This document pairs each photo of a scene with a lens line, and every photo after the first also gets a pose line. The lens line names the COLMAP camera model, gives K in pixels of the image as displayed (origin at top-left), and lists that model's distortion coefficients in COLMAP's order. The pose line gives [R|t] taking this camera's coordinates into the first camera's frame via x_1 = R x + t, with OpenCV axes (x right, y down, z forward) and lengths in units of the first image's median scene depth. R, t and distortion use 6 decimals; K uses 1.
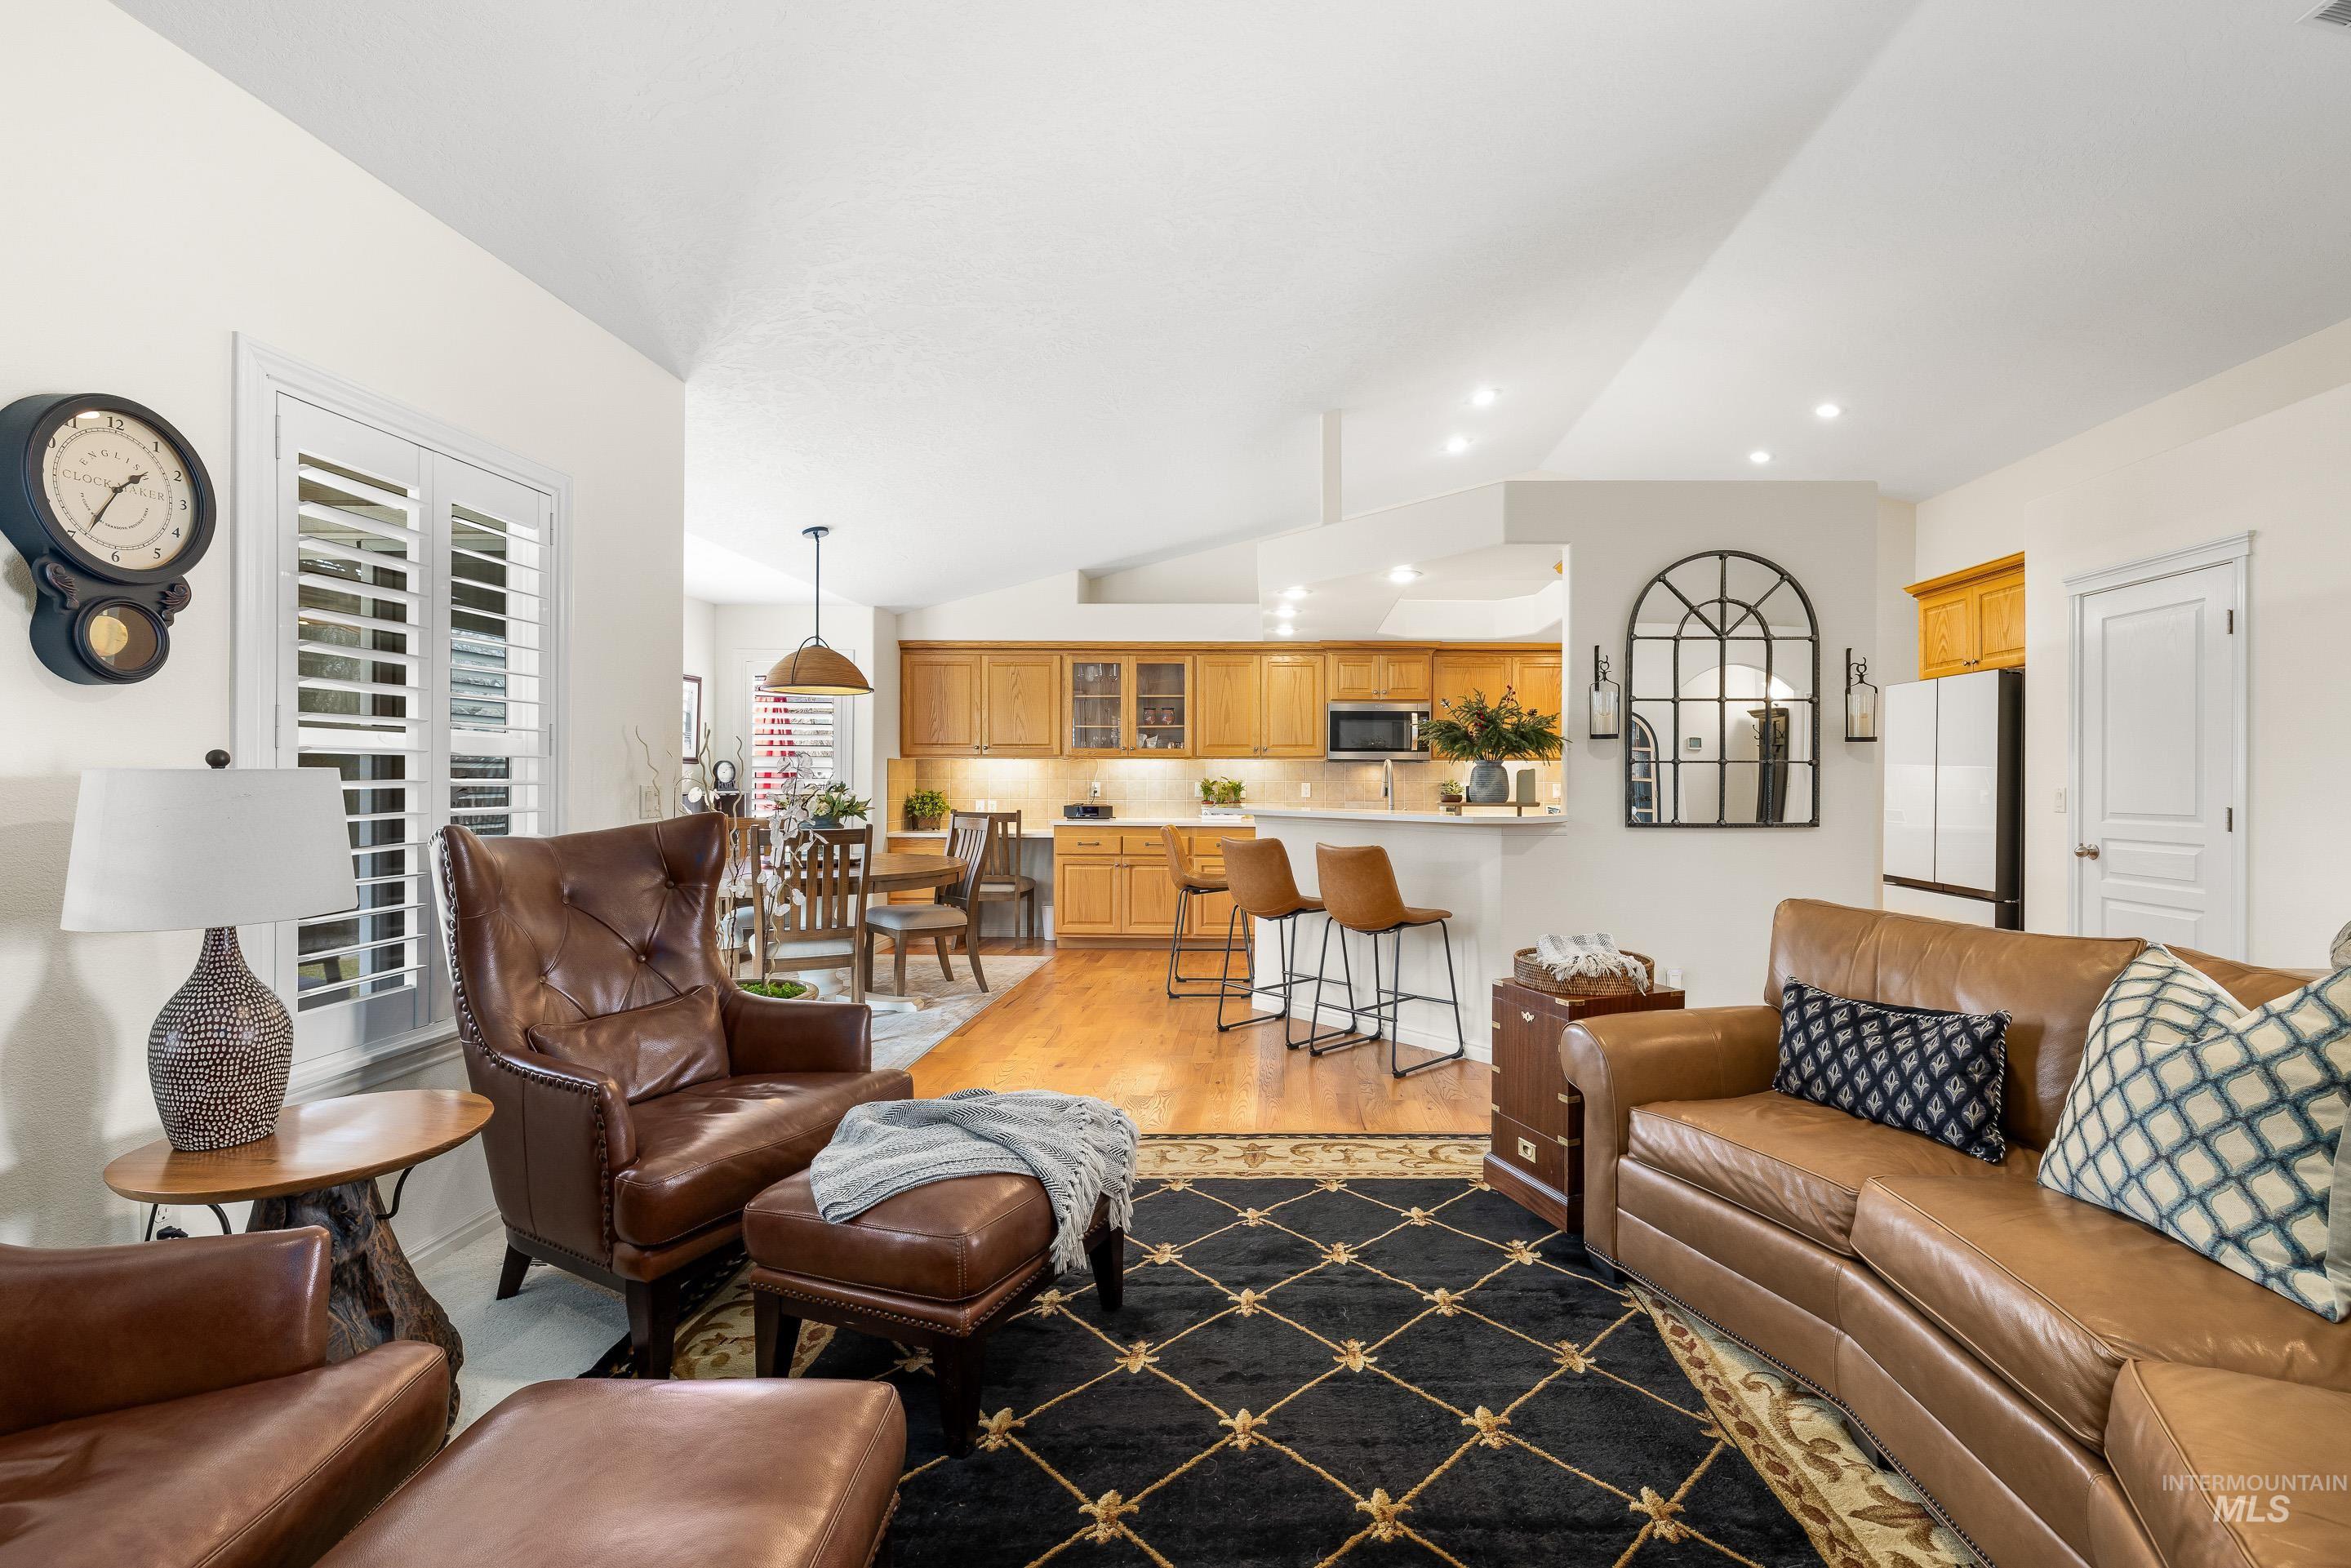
lens RADIAL K [[1036.8, 0, 1274.5], [0, 1036.8, 779.1], [0, 0, 1]] dist [-0.001578, 0.001085]
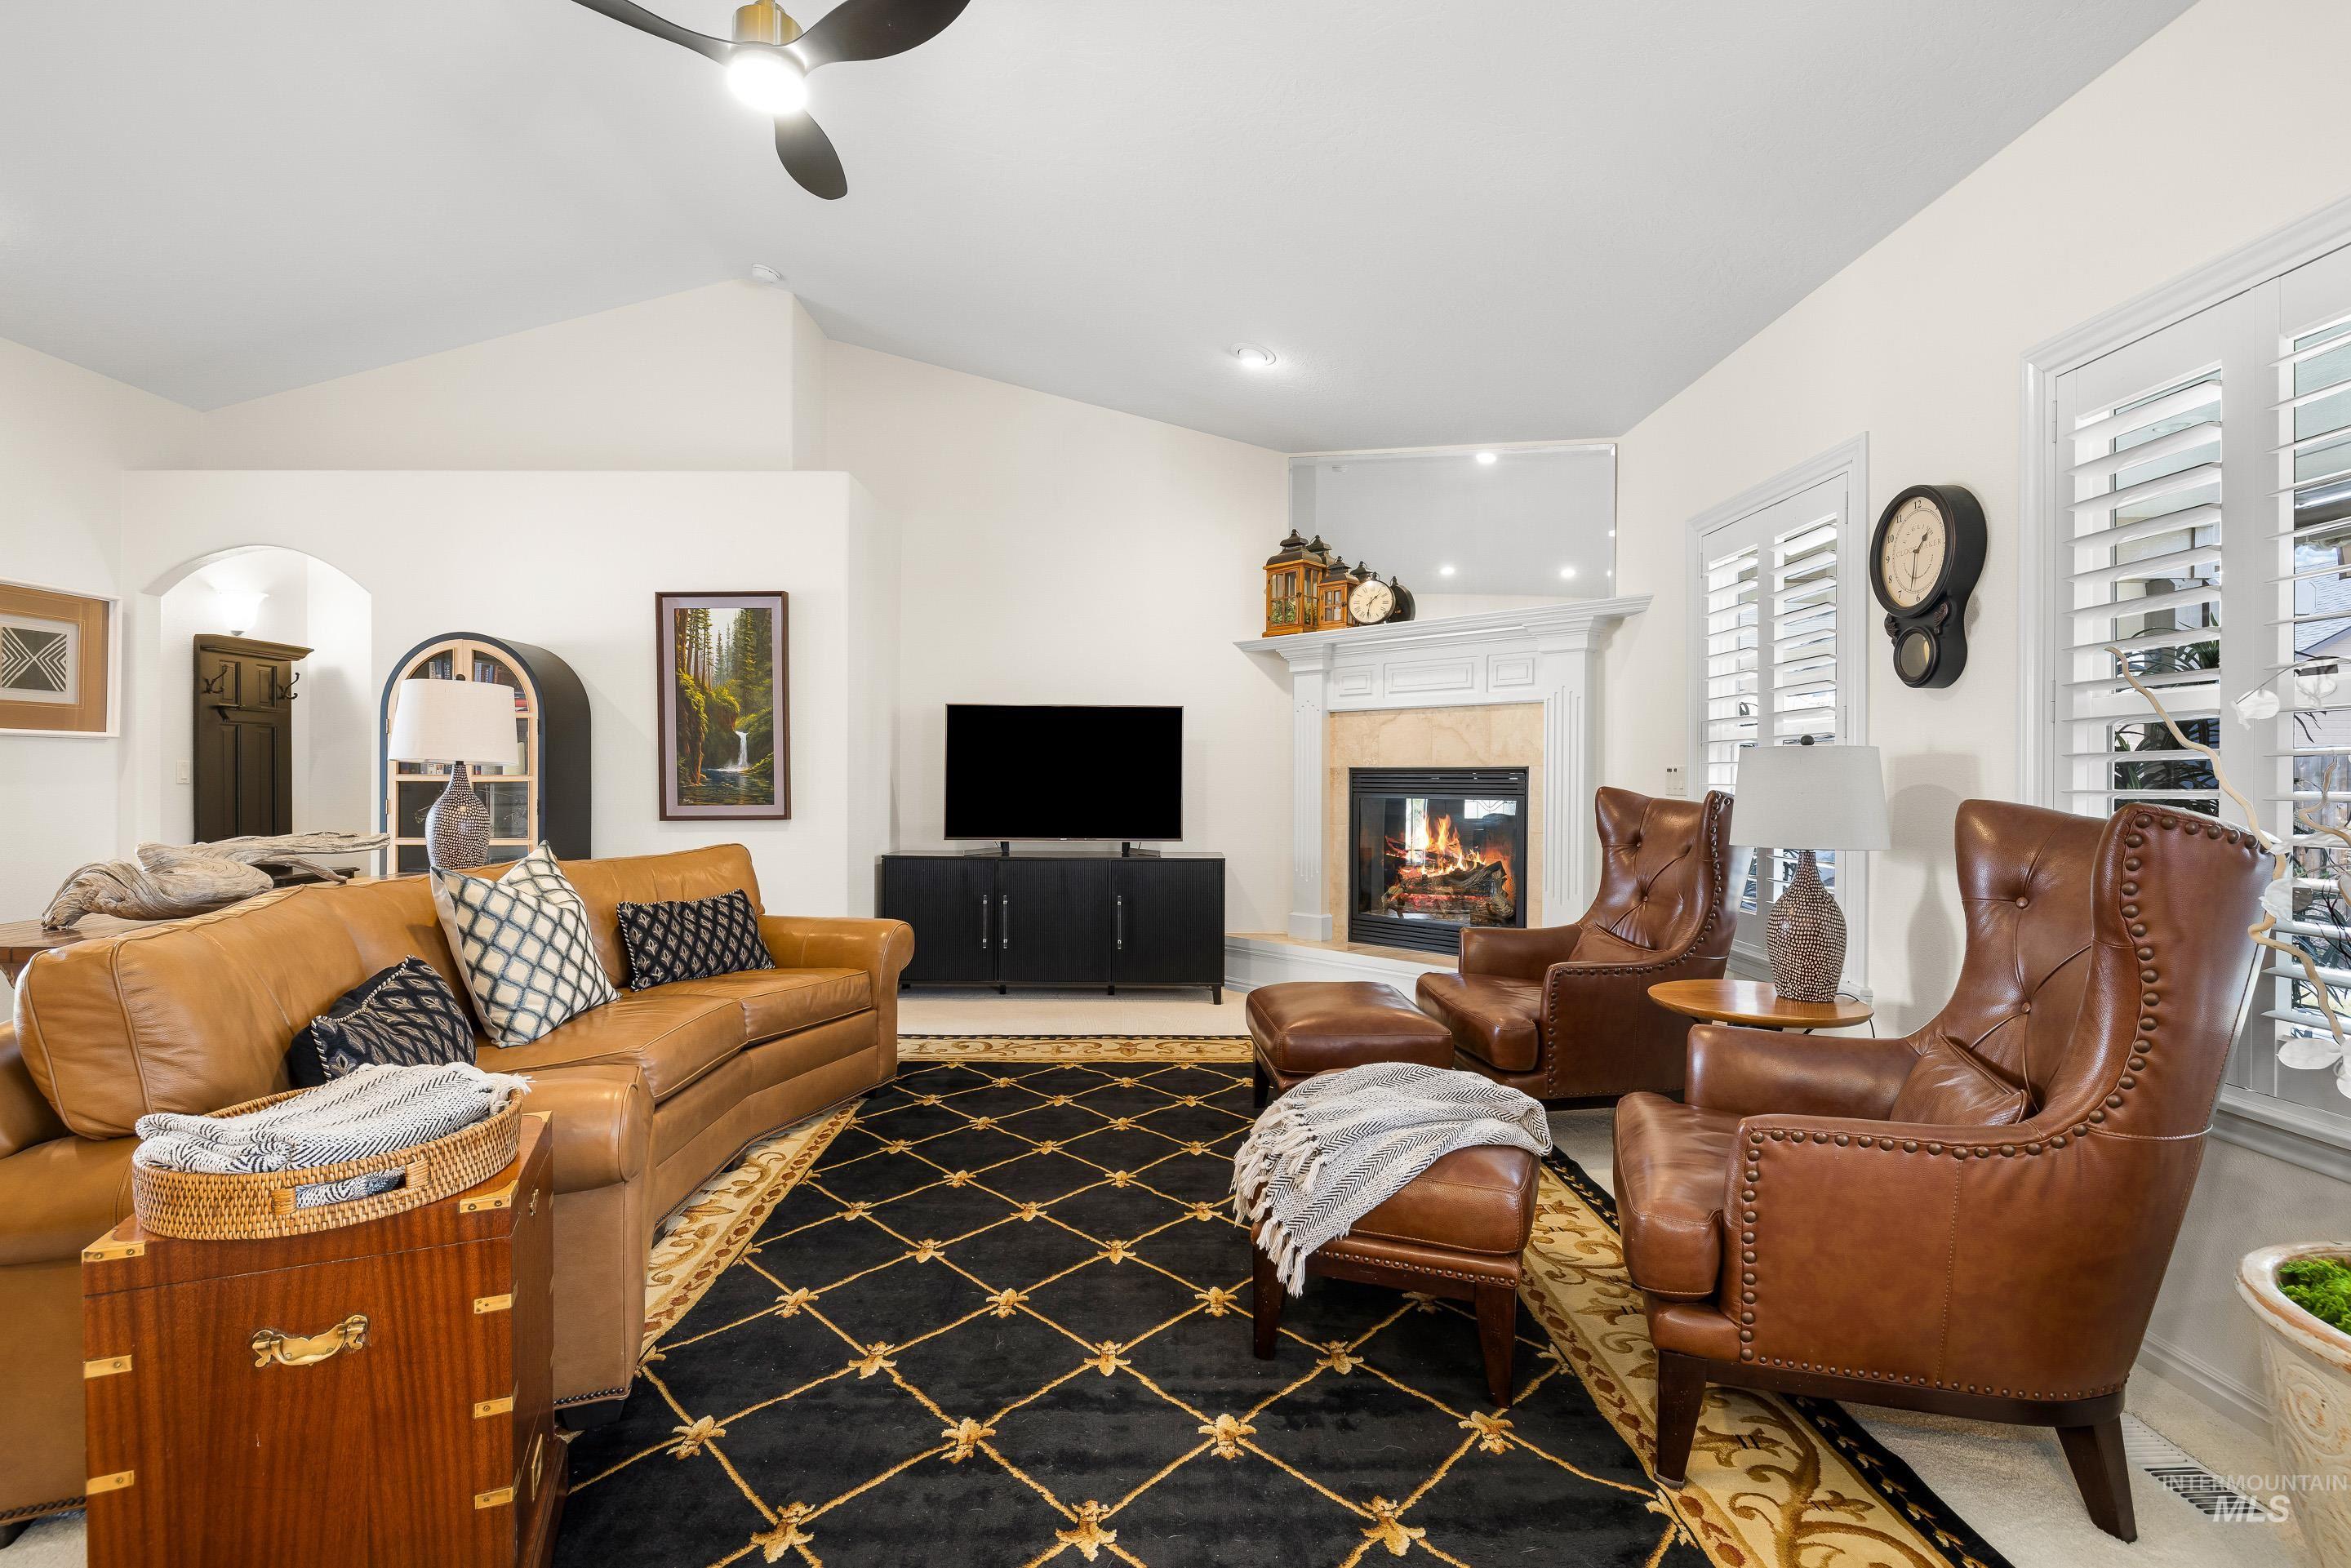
lens RADIAL K [[1036.8, 0, 1185.1], [0, 1036.8, 782.4], [0, 0, 1]] dist [-0.001578, 0.001085]
pose [[-0.999876, -0.007364, -0.013928, -0.023696], [-0.007483, 0.999936, 0.008537, 0.007971], [0.013864, 0.008640, -0.999867, 0.580576]]
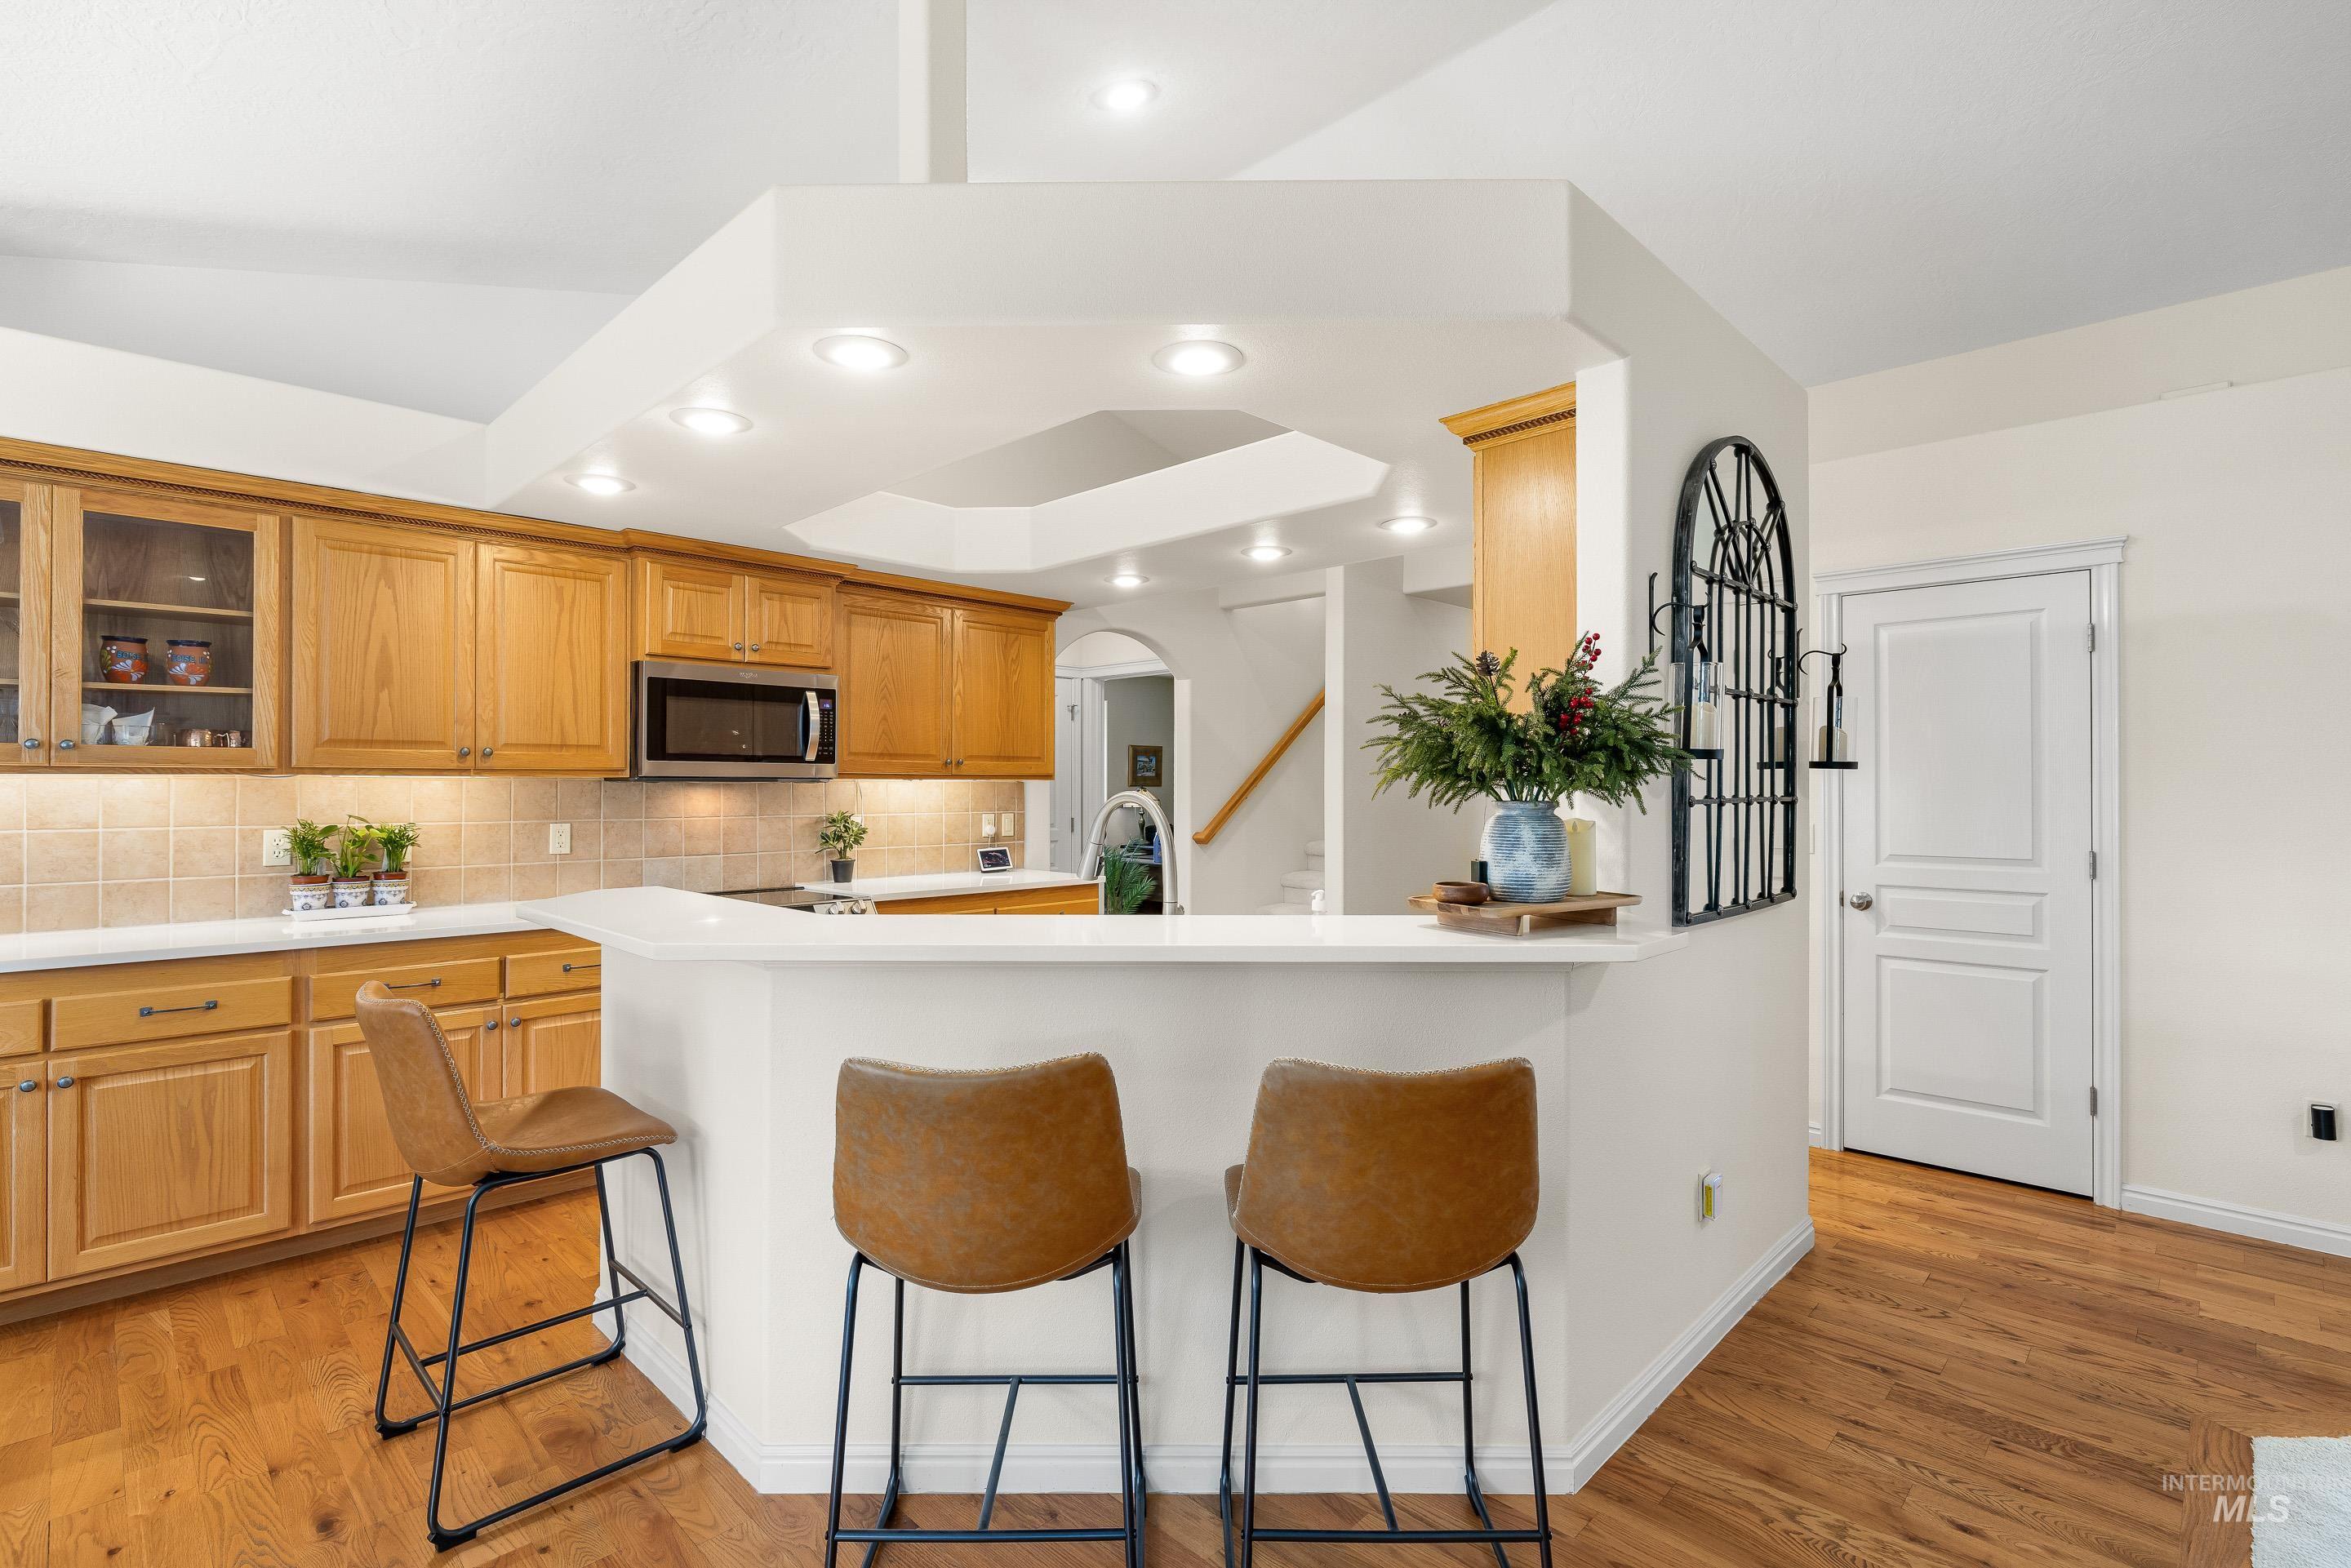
lens RADIAL K [[1082.3, 0, 1162.3], [0, 1082.3, 781.0], [0, 0, 1]] dist [-0.013211, 0.002961]
pose [[0.700271, 0.000298, 0.713877, -0.136362], [0.001533, 0.999997, -0.001921, -0.015652], [-0.713876, 0.002439, 0.700268, 0.468857]]
